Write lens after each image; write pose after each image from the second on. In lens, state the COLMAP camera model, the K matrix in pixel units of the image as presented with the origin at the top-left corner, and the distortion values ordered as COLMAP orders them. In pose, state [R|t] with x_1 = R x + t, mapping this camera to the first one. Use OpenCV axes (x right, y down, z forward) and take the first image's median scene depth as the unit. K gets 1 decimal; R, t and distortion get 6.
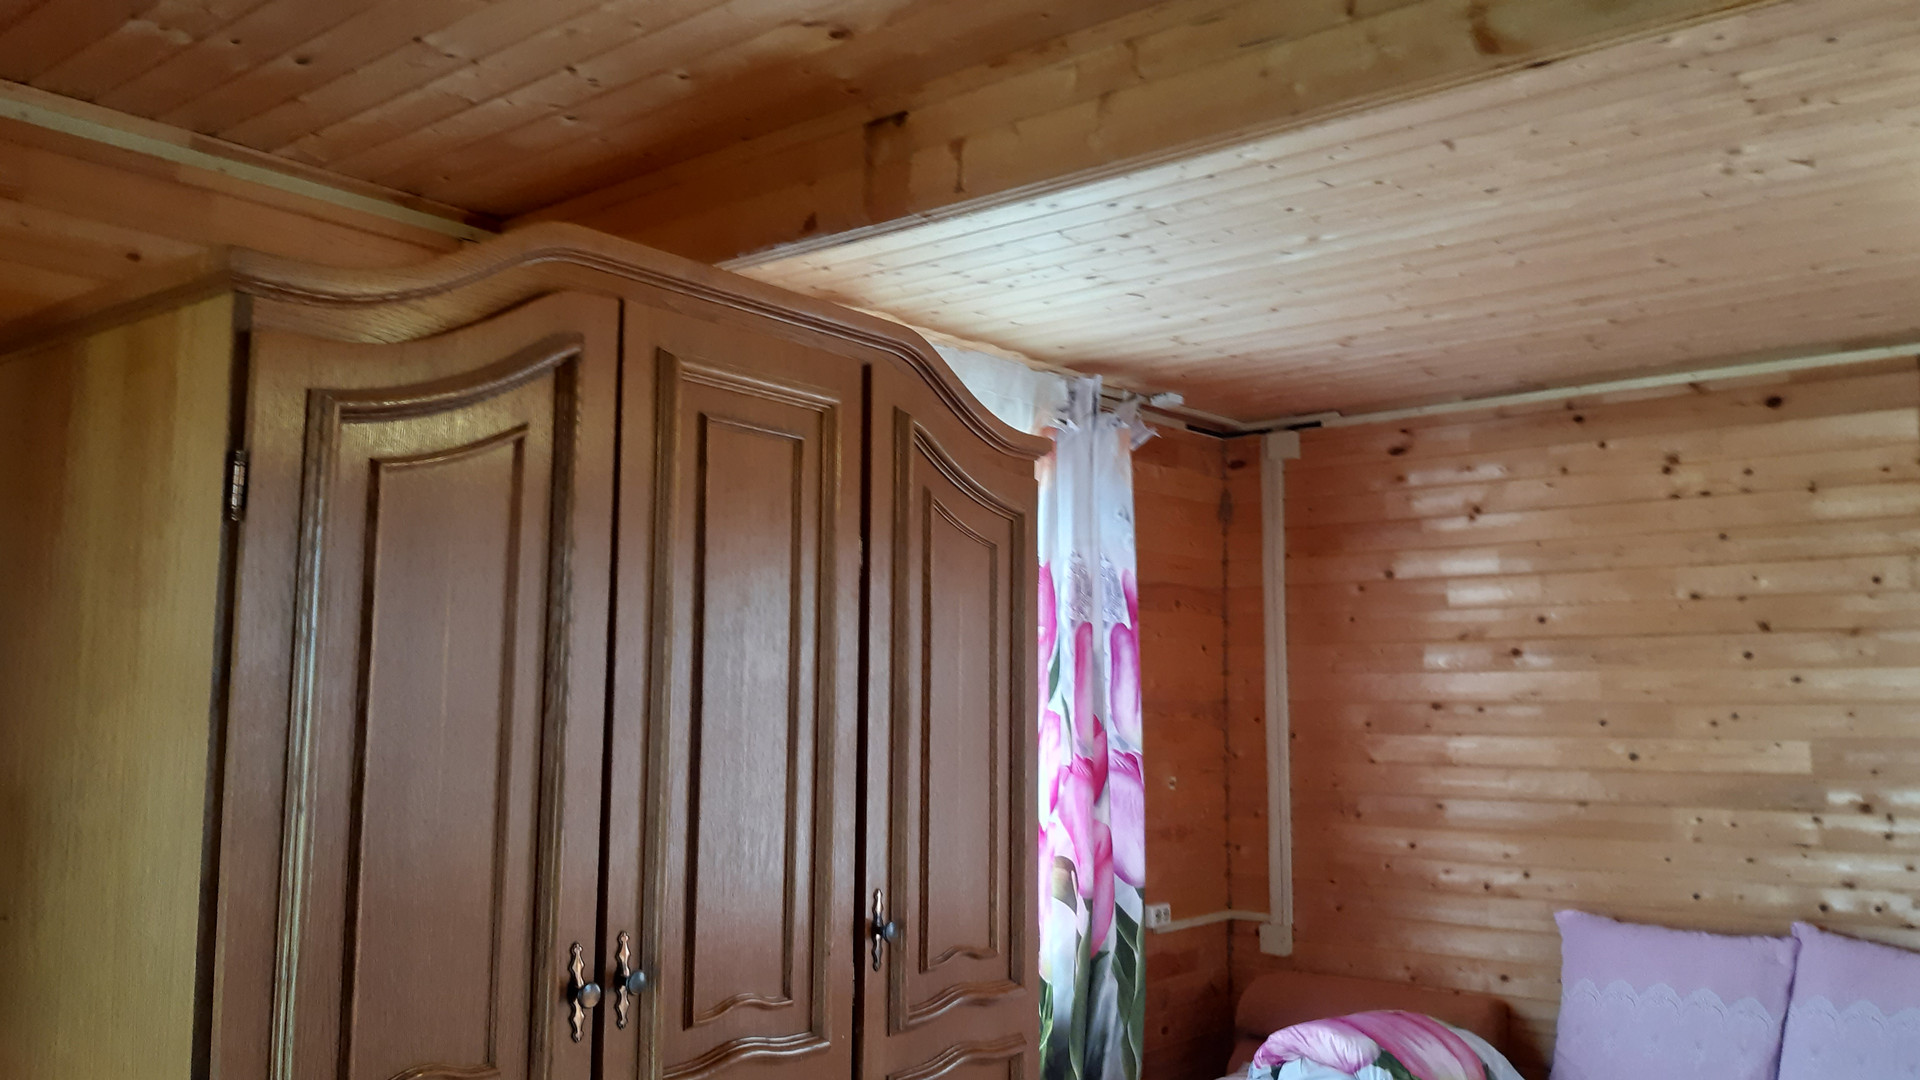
lens RADIAL K [[1474.5, 0, 929.8], [0, 1474.5, 536.0], [0, 0, 1]] dist [0.112822, -0.210867]
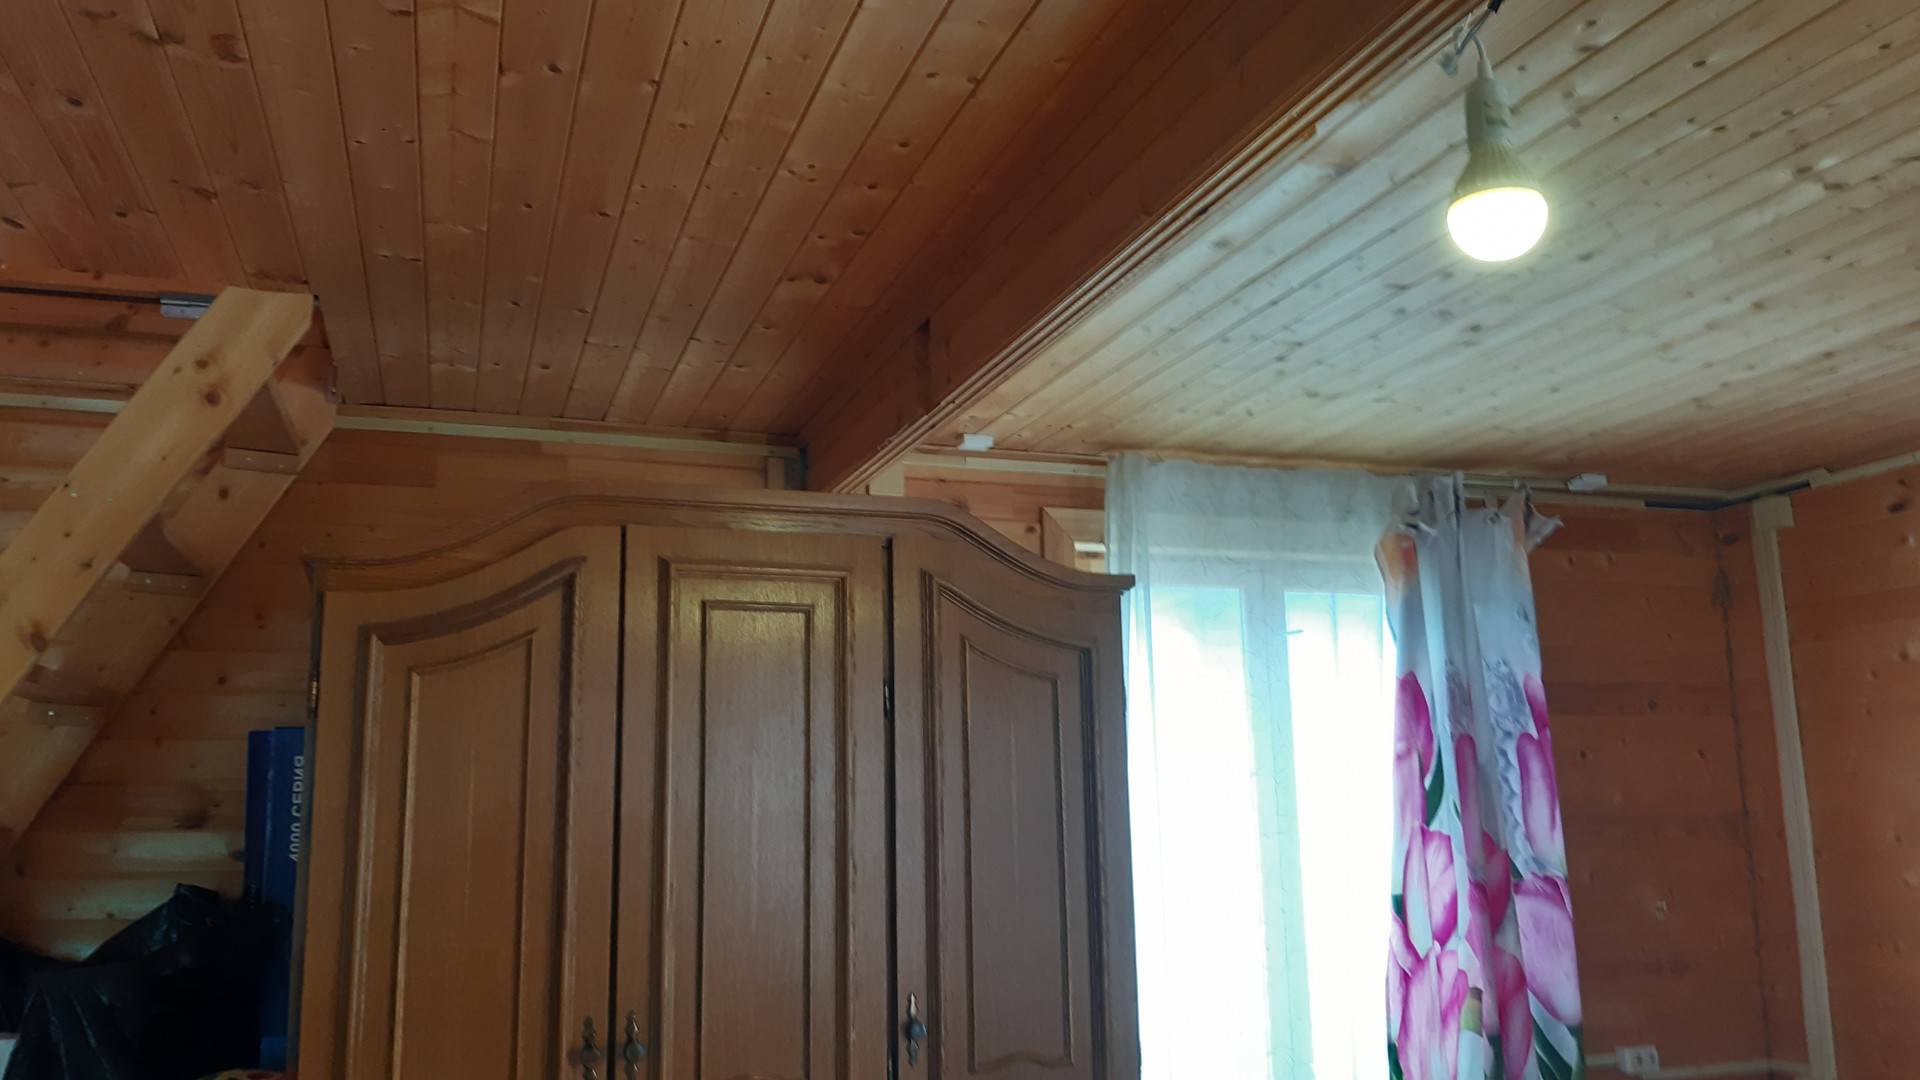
lens RADIAL K [[1474.5, 0, 929.8], [0, 1474.5, 536.0], [0, 0, 1]] dist [0.112822, -0.210867]
pose [[0.845844, -0.110473, -0.521865, 0.316881], [0.072092, 0.993019, -0.093364, -0.002428], [0.528536, 0.041349, 0.847903, 0.008462]]
